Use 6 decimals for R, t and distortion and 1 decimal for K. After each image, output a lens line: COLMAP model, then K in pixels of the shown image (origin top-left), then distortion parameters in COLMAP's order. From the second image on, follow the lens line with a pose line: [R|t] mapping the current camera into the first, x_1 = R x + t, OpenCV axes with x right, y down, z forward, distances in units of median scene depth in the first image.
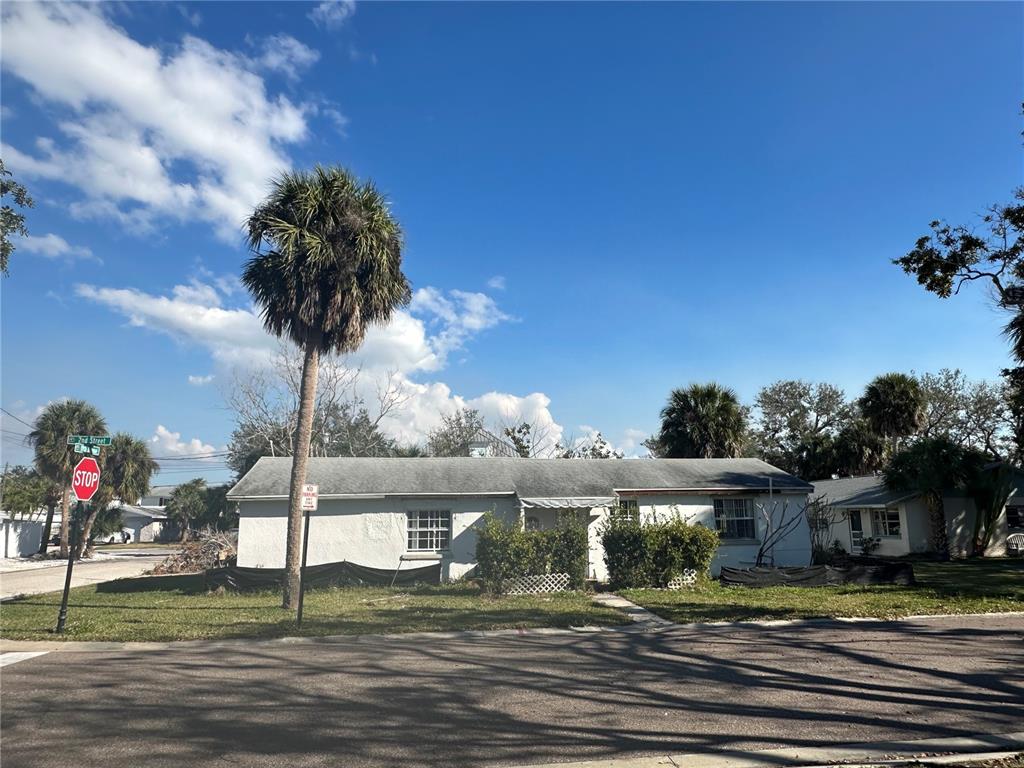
lens RADIAL K [[682.6, 0, 512.5], [0, 682.6, 374.8], [0, 0, 1]] dist [-0.021203, 0.003480]
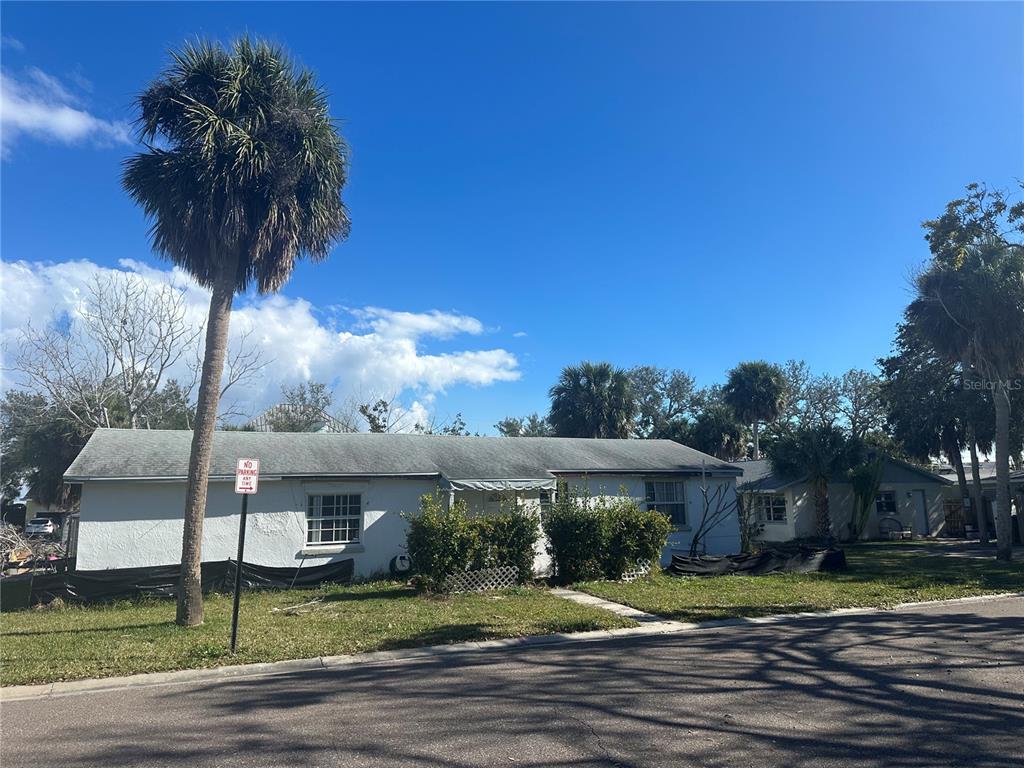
lens RADIAL K [[717.2, 0, 501.2], [0, 717.2, 374.0], [0, 0, 1]] dist [0.030964, -0.041271]
pose [[0.969717, 0.037313, 0.241364, -0.143788], [-0.043414, 0.998857, 0.020004, 0.026501], [-0.240342, -0.029877, 0.970228, 0.111582]]
